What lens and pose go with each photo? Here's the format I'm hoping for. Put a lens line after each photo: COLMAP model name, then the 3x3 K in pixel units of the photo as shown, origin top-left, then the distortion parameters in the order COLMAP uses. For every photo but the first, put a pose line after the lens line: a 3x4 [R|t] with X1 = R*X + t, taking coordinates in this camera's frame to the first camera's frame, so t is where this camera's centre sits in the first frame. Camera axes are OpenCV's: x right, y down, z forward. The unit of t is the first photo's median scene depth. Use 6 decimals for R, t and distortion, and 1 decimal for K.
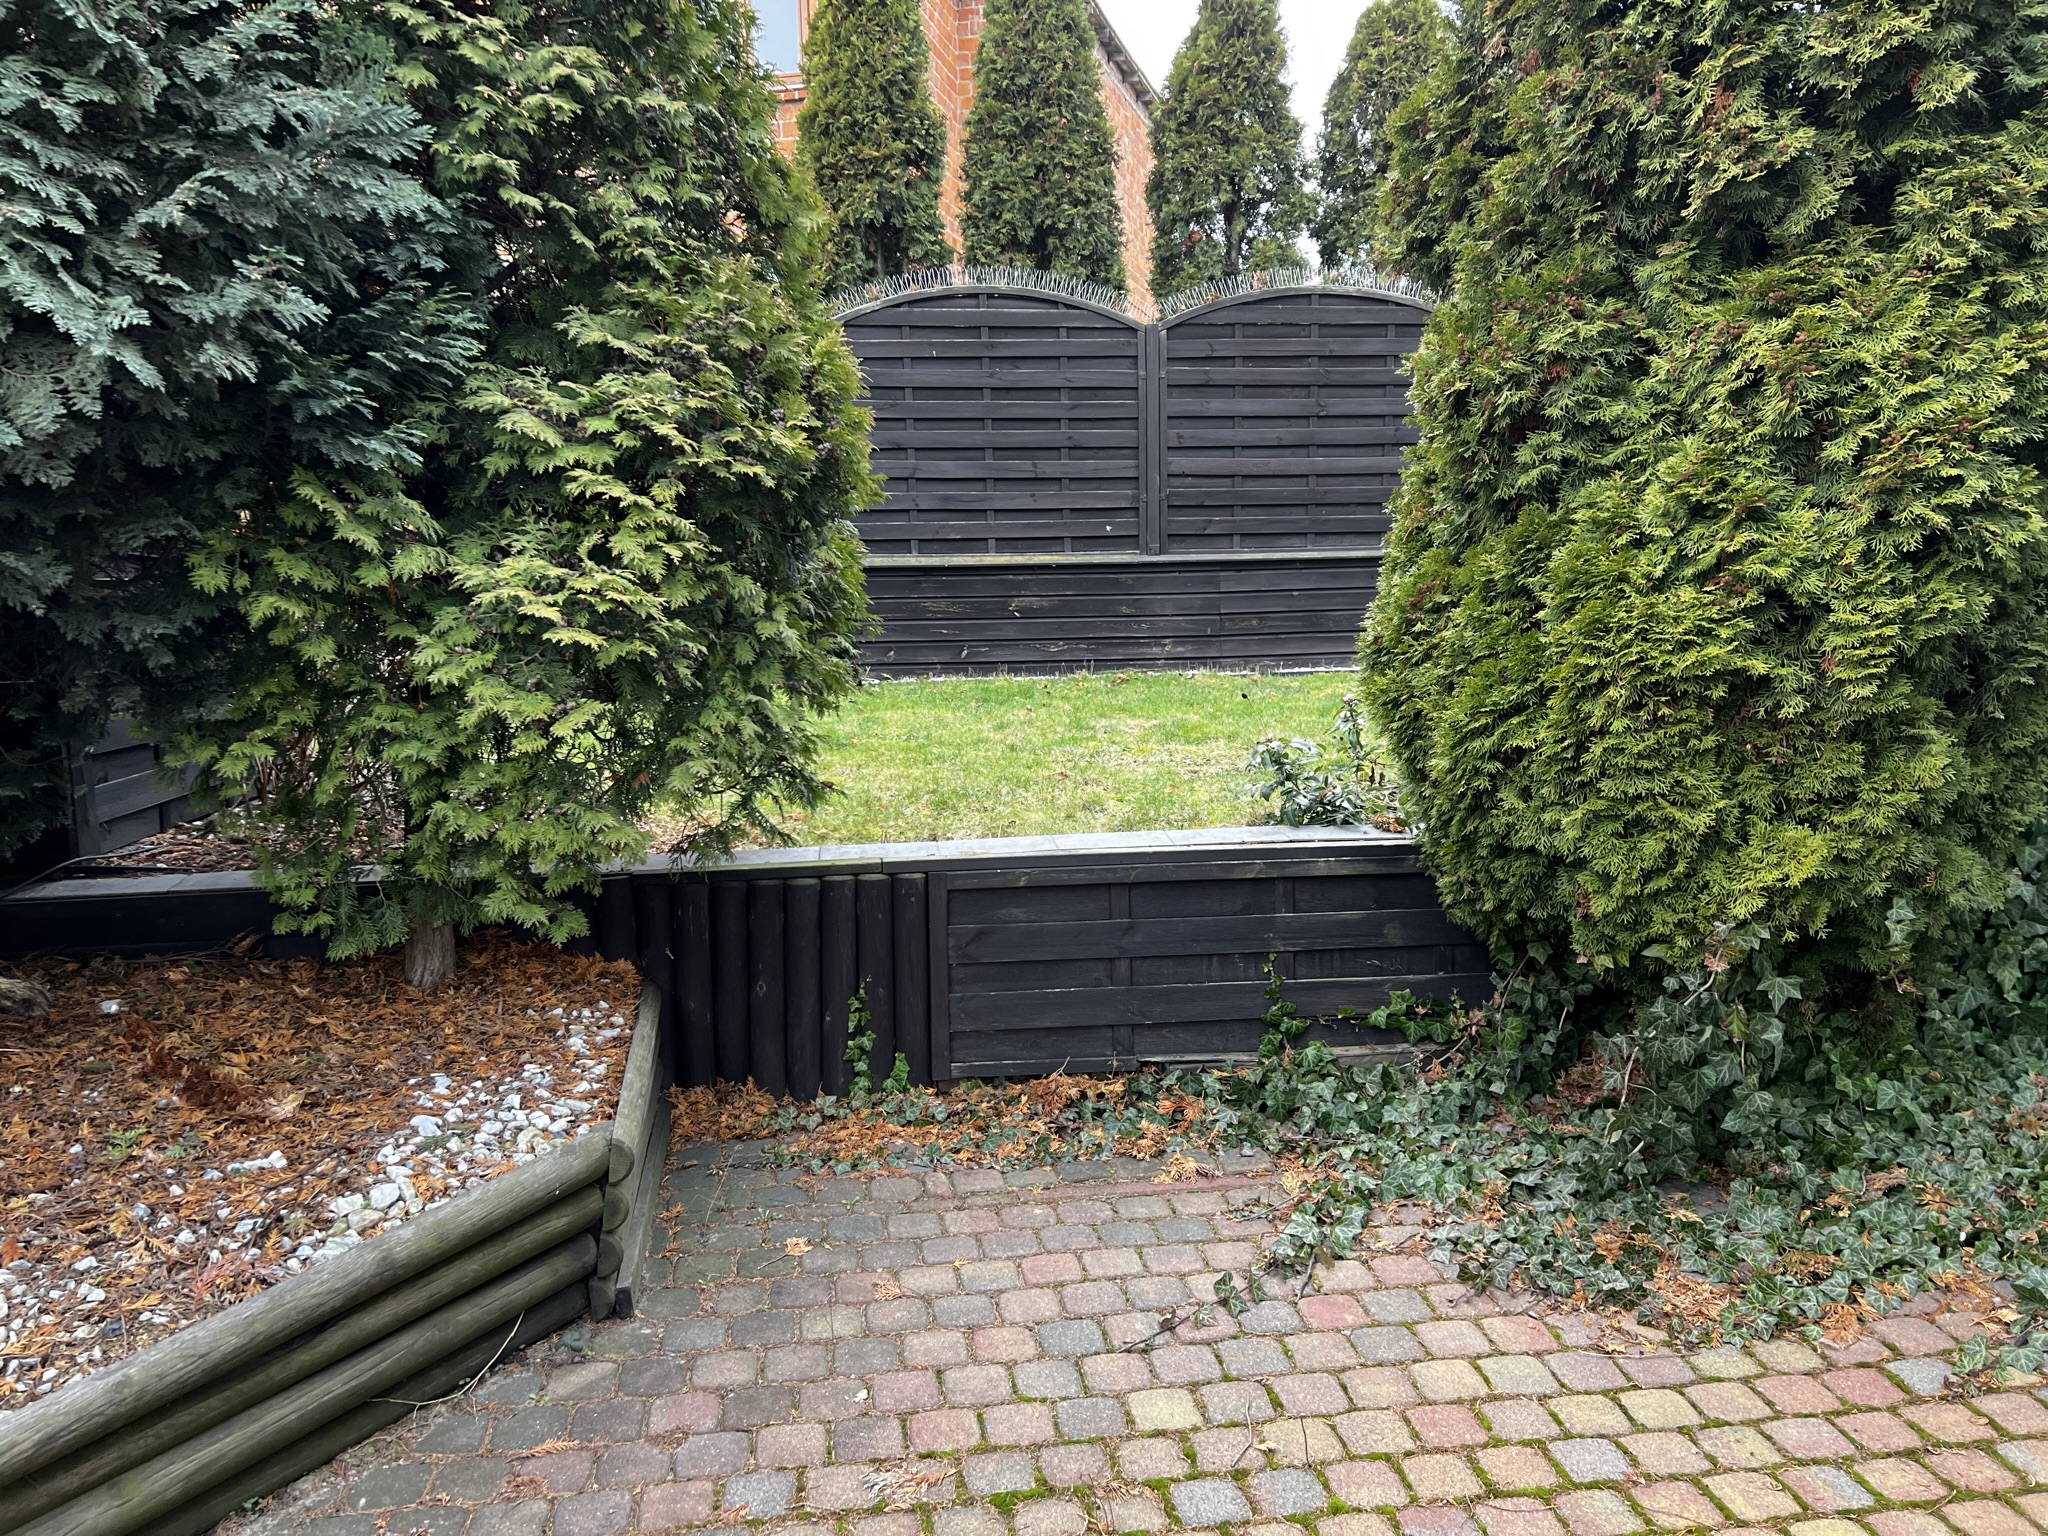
lens RADIAL K [[1545.3, 0, 1034.5], [0, 1545.3, 753.7], [0, 0, 1]] dist [0.054183, -0.066013]
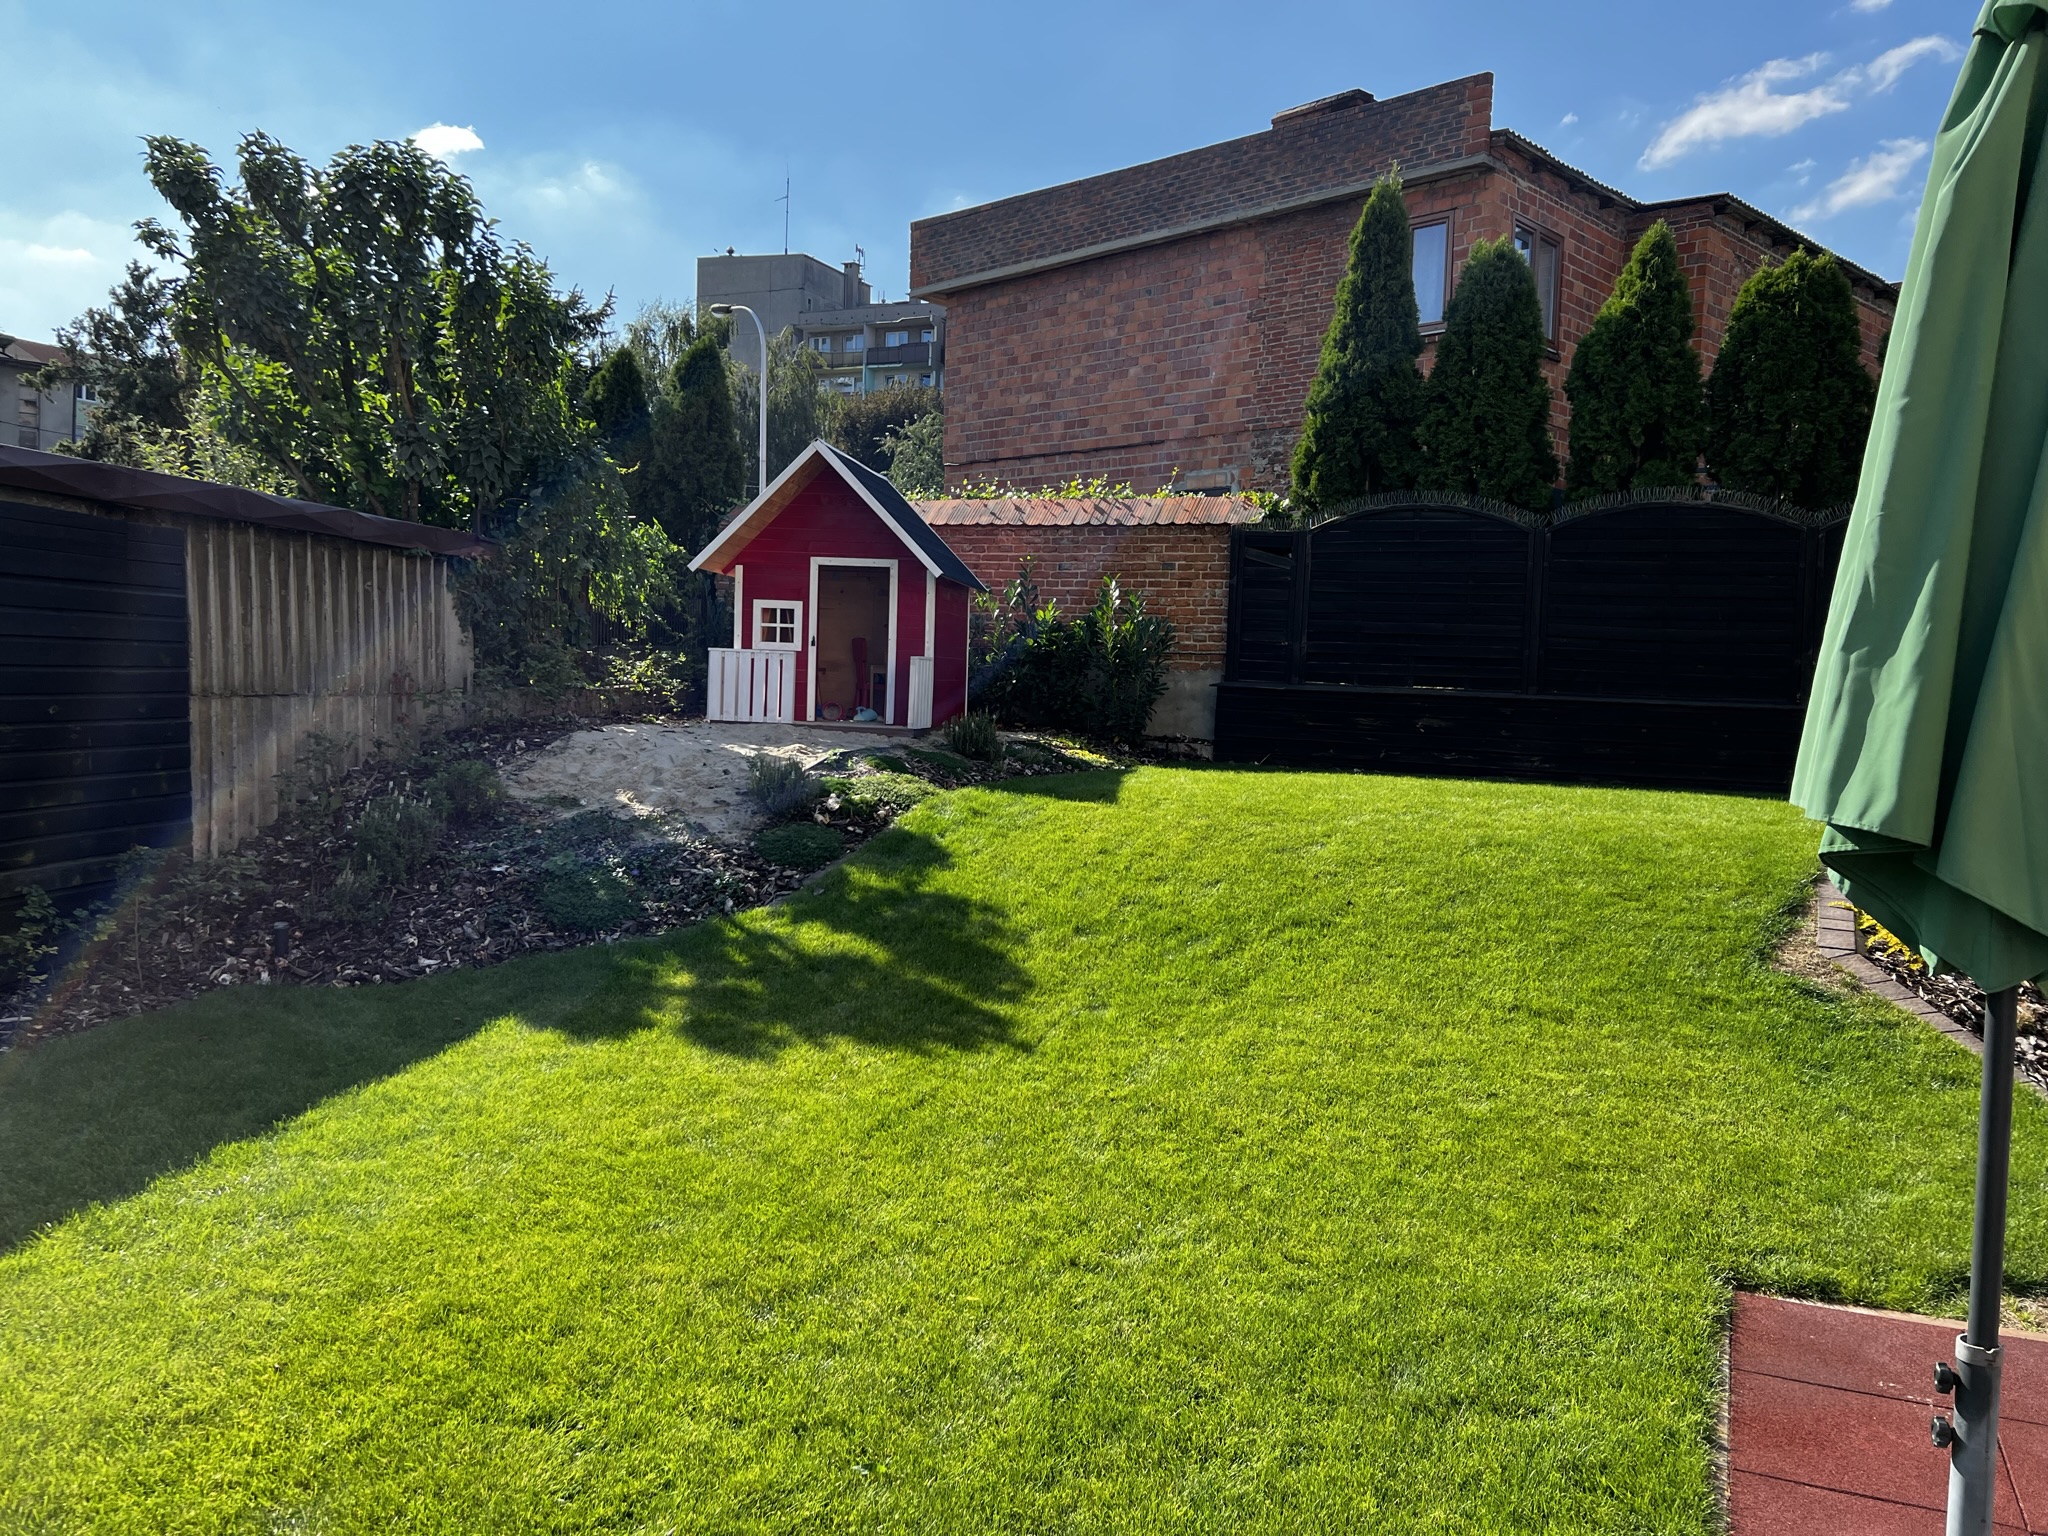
lens RADIAL K [[1550.1, 0, 1033.0], [0, 1550.1, 743.5], [0, 0, 1]] dist [0.102493, -0.173535]
pose [[0.850843, 0.071312, -0.520558, 1.005890], [-0.121658, 0.990561, -0.063149, 0.128032], [0.511142, 0.117060, 0.851488, -0.918352]]
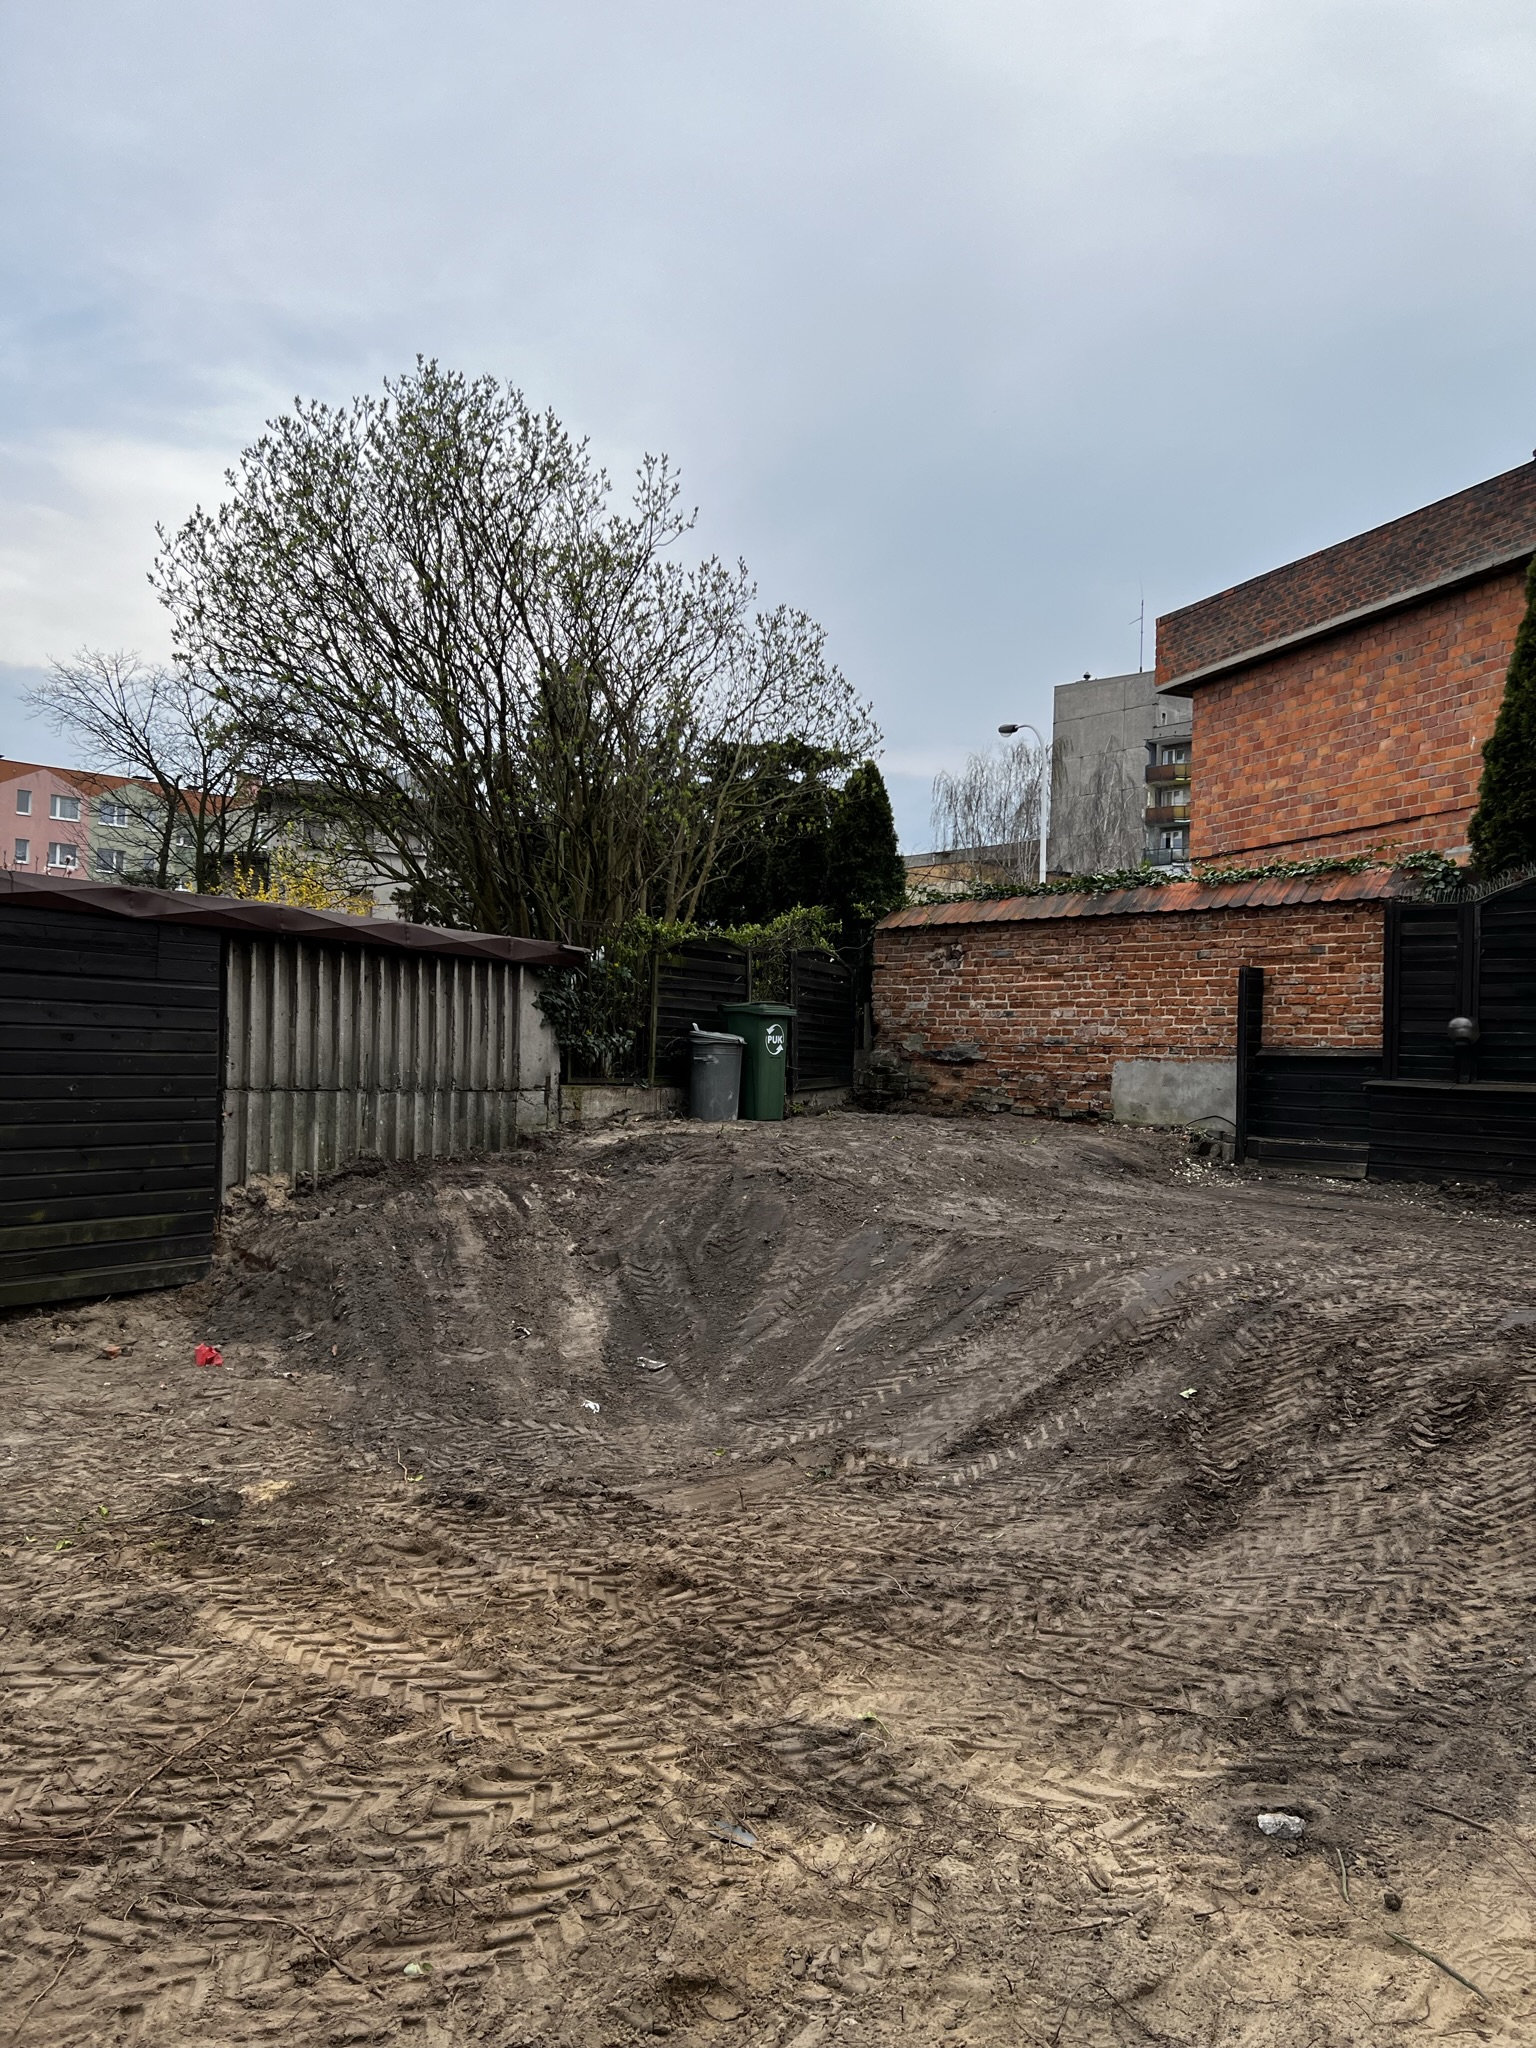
lens RADIAL K [[1537.1, 0, 775.3], [0, 1537.1, 1029.8], [0, 0, 1]] dist [0.043766, -0.057762]
pose [[0.573579, 0.015765, -0.818999, 1.319026], [-0.152055, 0.984488, -0.087540, 0.059121], [0.804914, 0.174744, 0.567079, -0.381555]]
